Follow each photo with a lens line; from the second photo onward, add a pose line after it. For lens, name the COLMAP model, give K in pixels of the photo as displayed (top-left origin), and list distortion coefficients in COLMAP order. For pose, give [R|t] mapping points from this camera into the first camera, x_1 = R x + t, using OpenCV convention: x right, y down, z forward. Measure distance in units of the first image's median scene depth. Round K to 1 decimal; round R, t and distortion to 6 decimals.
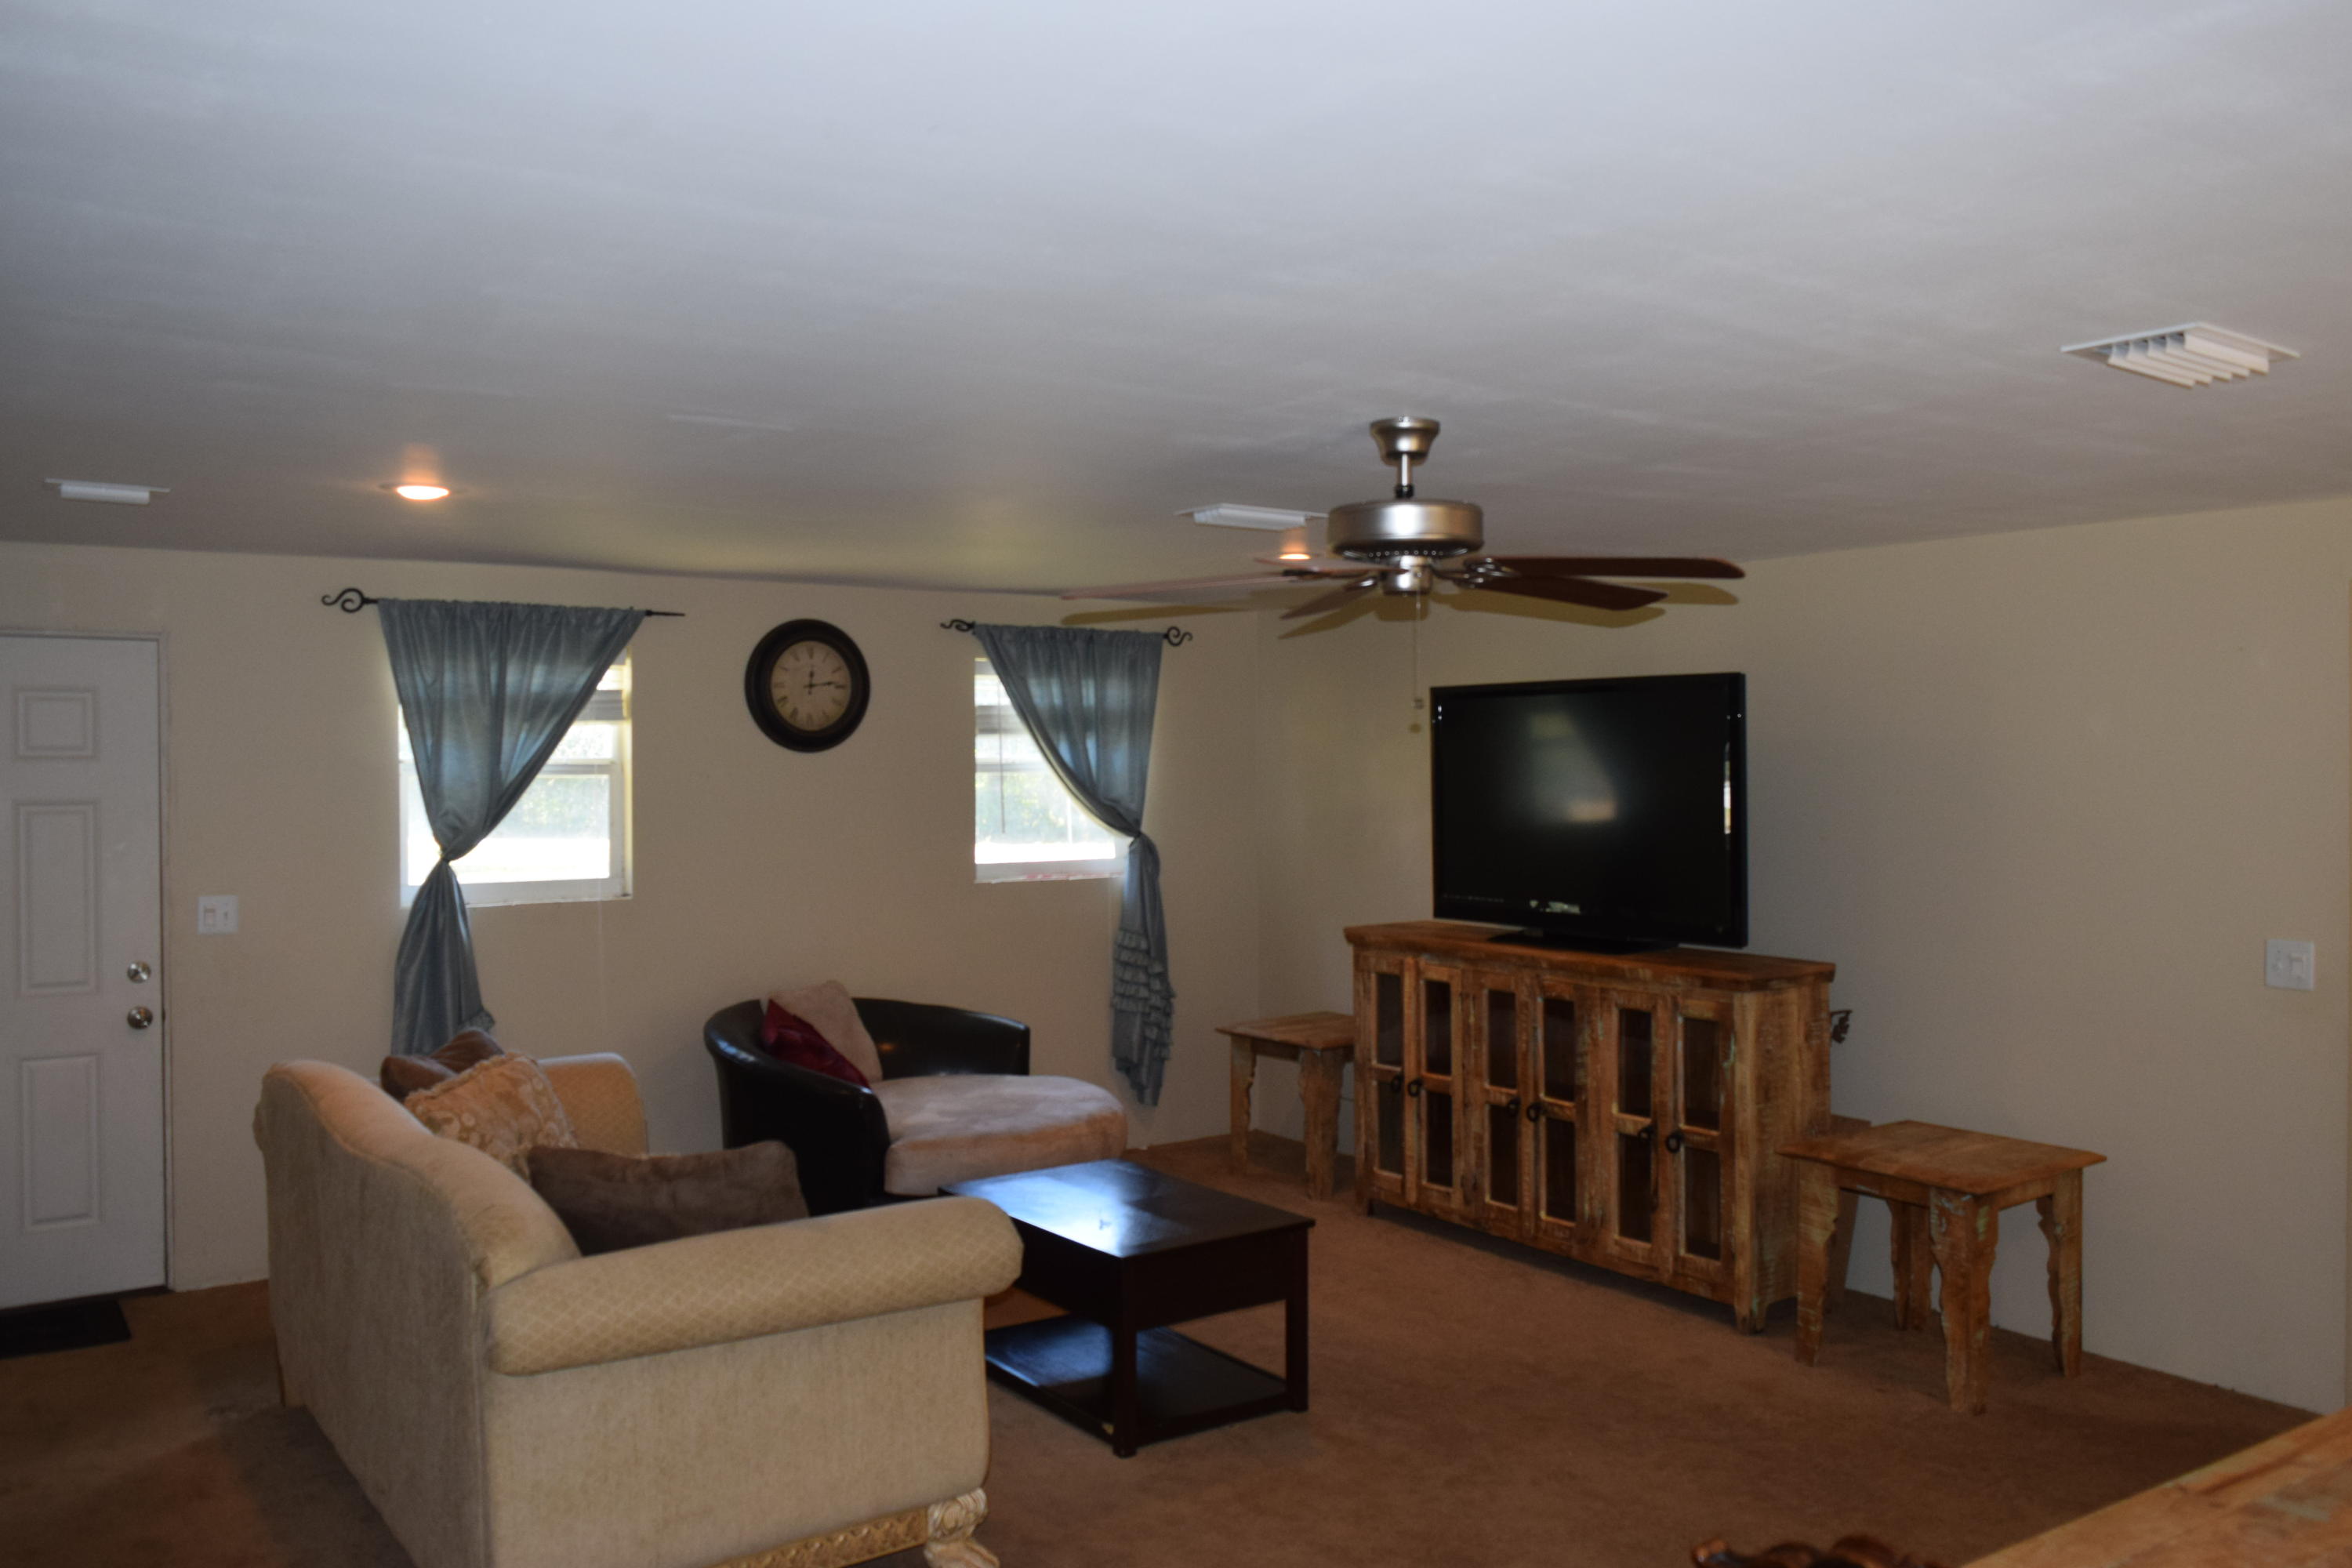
lens RADIAL K [[1849.9, 0, 1176.0], [0, 1849.9, 784.0], [0, 0, 1]] dist [-0.002543, 0.004567]
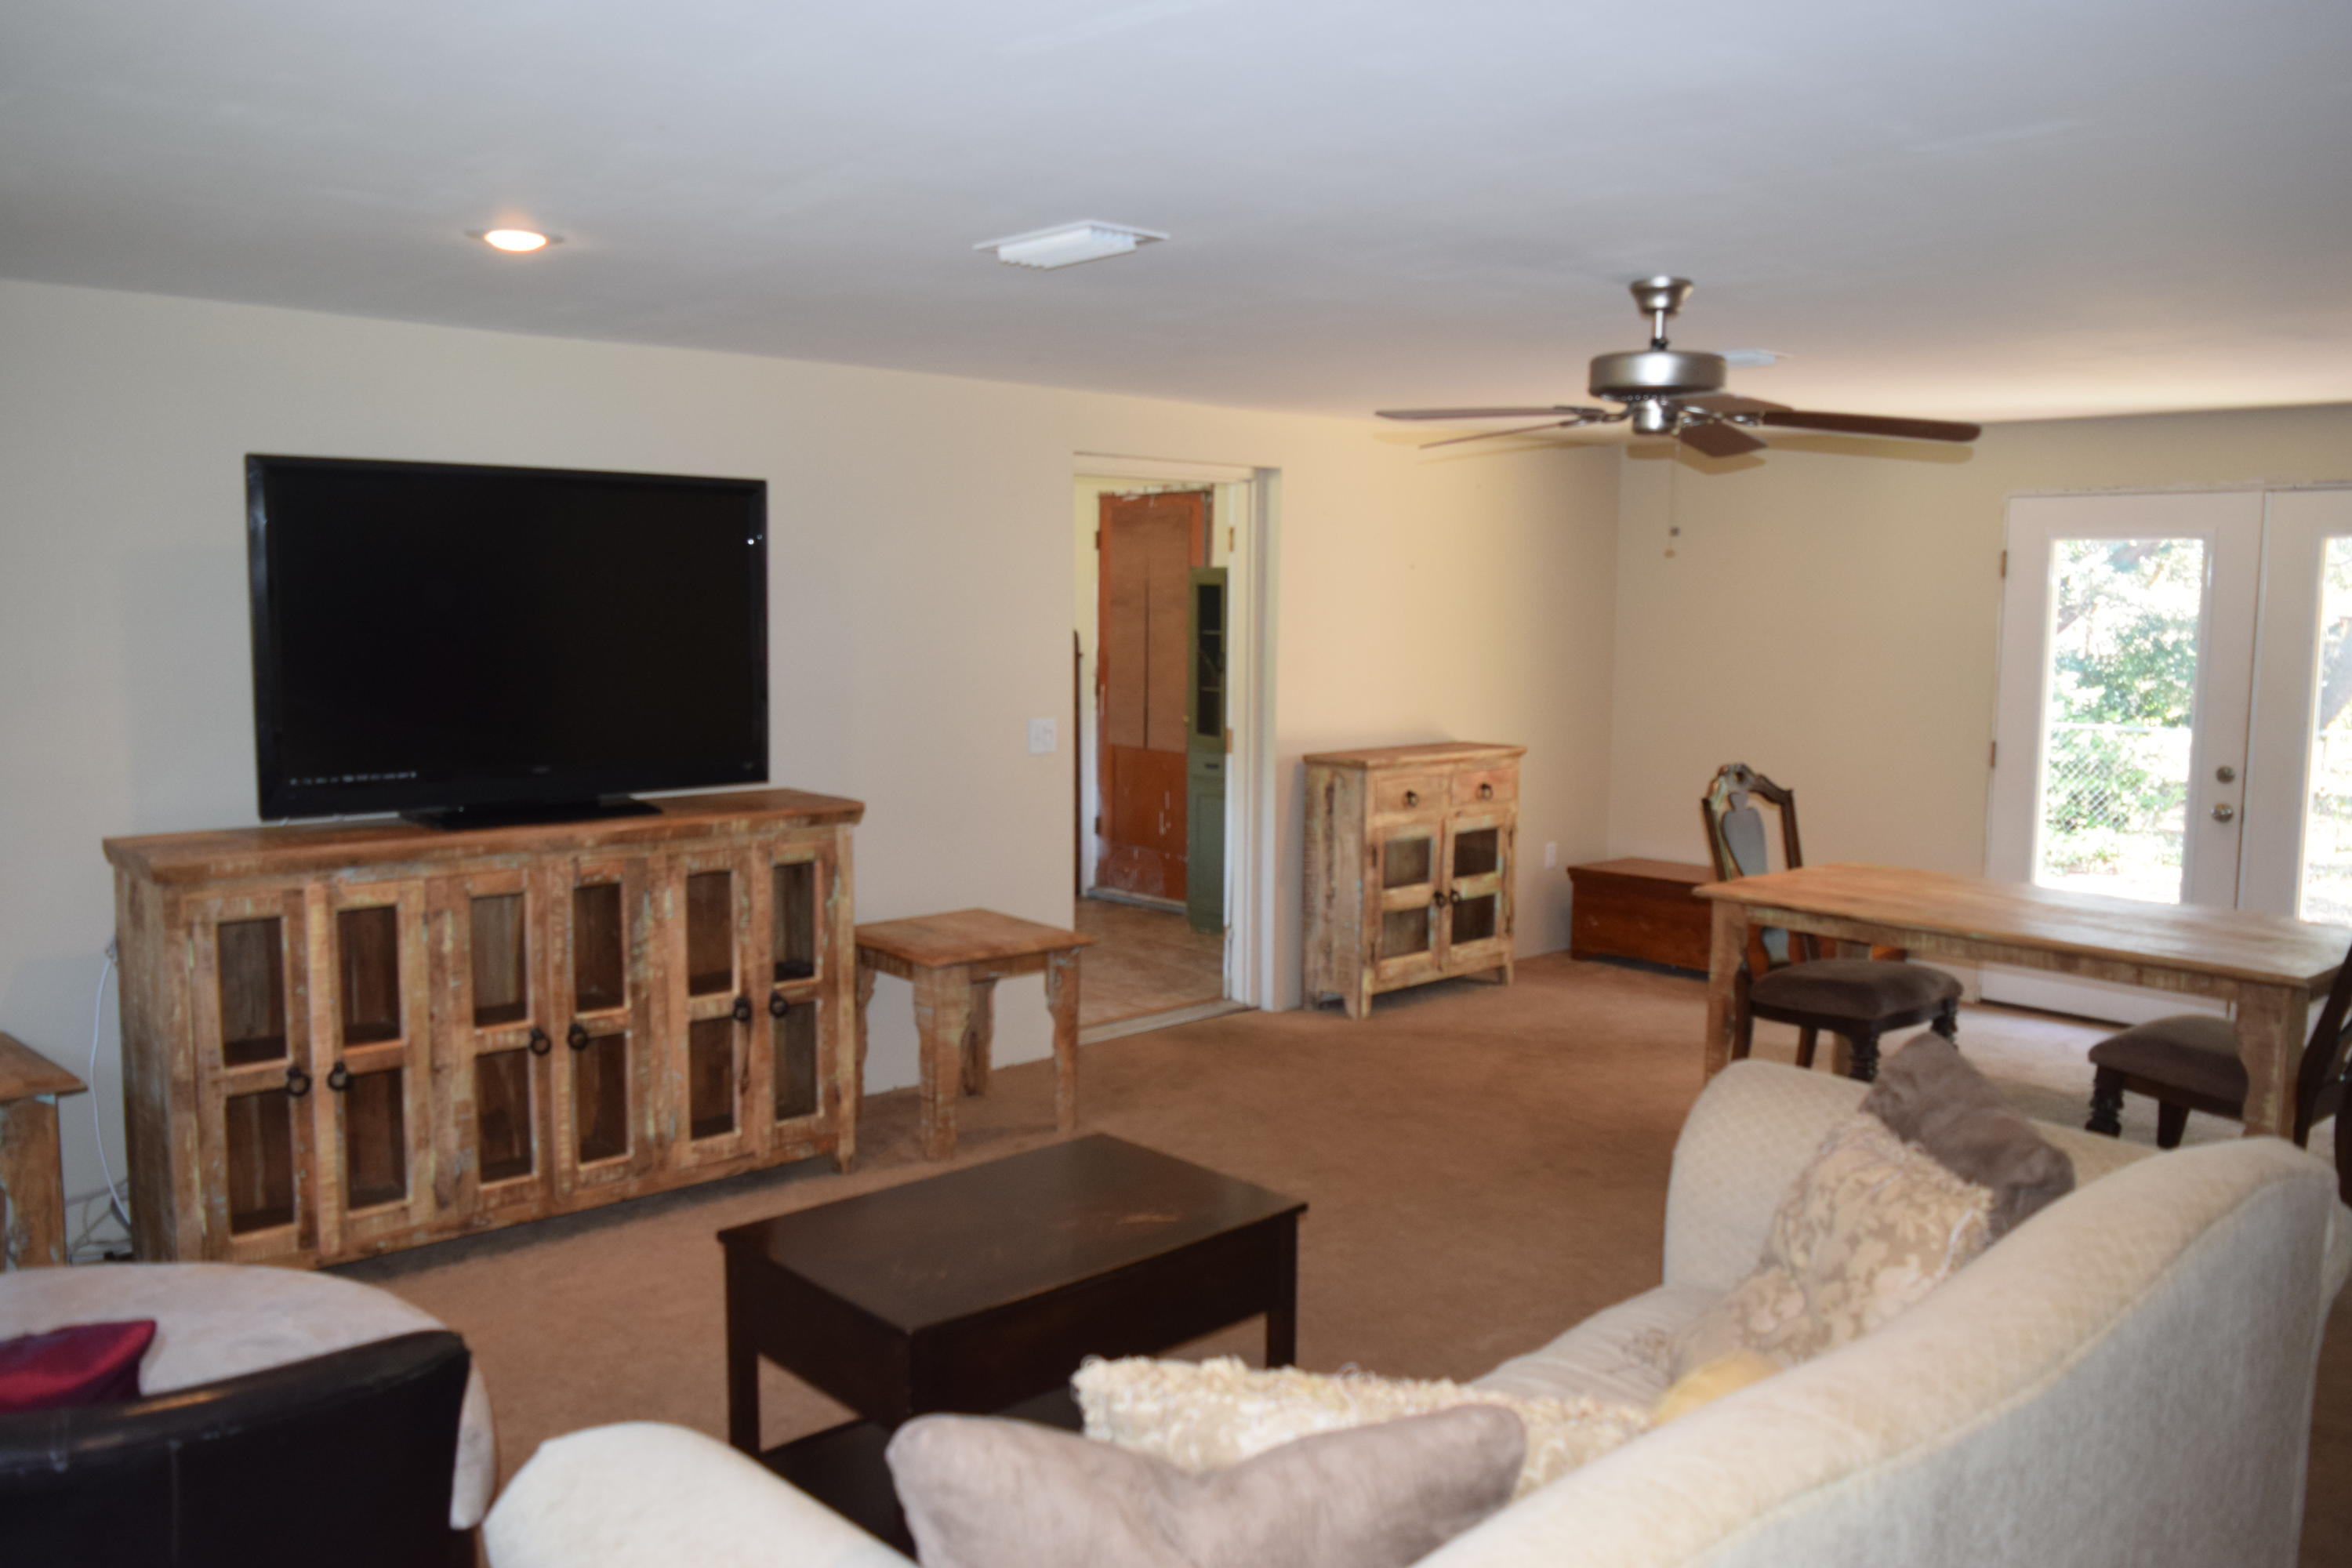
lens RADIAL K [[1849.9, 0, 1176.0], [0, 1849.9, 784.0], [0, 0, 1]] dist [-0.002543, 0.004567]
pose [[-0.130954, -0.100491, 0.986282, -0.593820], [0.004336, 0.994782, 0.101932, -0.003234], [-0.991379, 0.017625, -0.129835, 0.870673]]
